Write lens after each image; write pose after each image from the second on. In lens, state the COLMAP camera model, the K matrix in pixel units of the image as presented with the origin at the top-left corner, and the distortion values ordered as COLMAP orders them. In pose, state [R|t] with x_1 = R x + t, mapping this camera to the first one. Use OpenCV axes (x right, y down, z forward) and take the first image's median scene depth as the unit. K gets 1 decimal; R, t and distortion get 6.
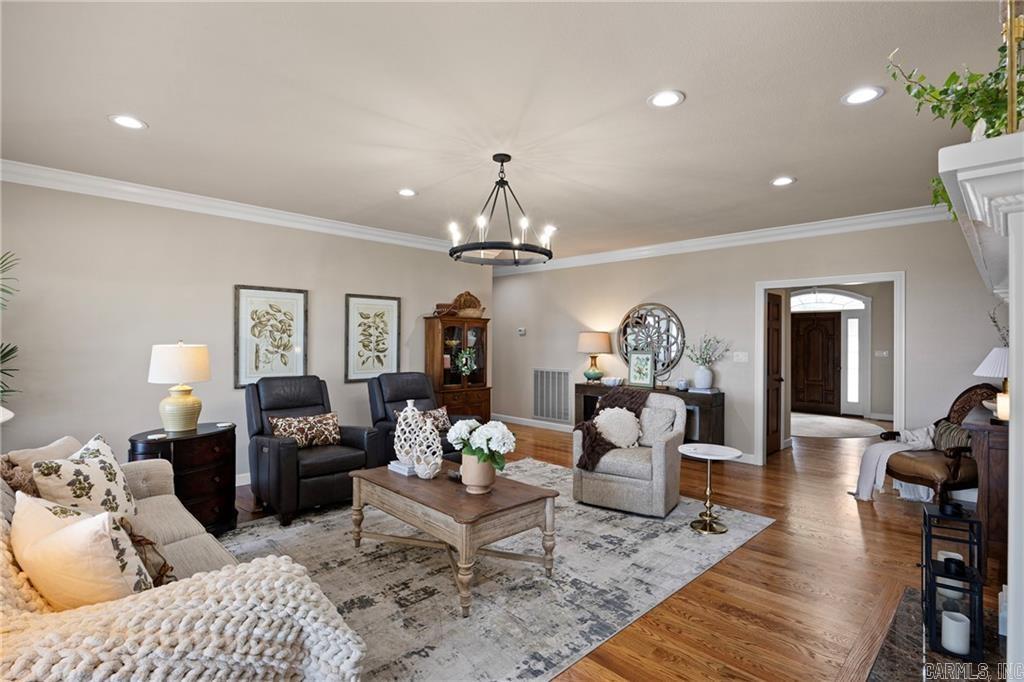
lens RADIAL K [[503.4, 0, 512.7], [0, 503.4, 335.0], [0, 0, 1]] dist [0.005043, 0.000291]
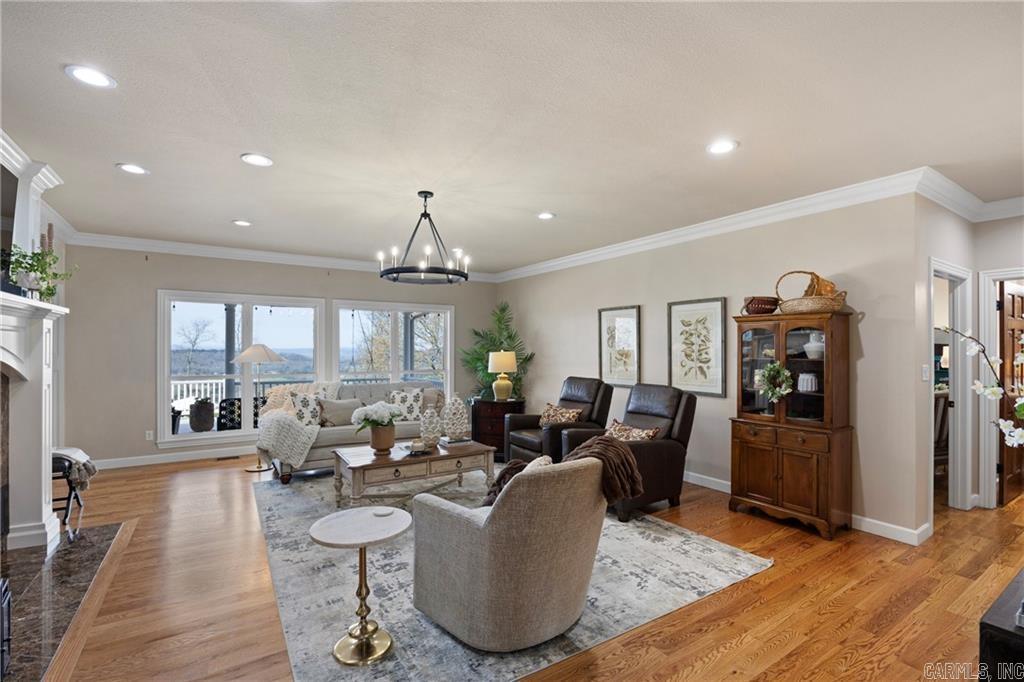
lens RADIAL K [[462.4, 0, 516.1], [0, 462.4, 344.7], [0, 0, 1]] dist [-0.008110, 0.001929]
pose [[-0.207336, -0.013147, -0.978181, 0.606196], [0.014005, 0.999767, -0.016406, 0.011353], [0.978170, -0.017101, -0.207104, 0.868109]]
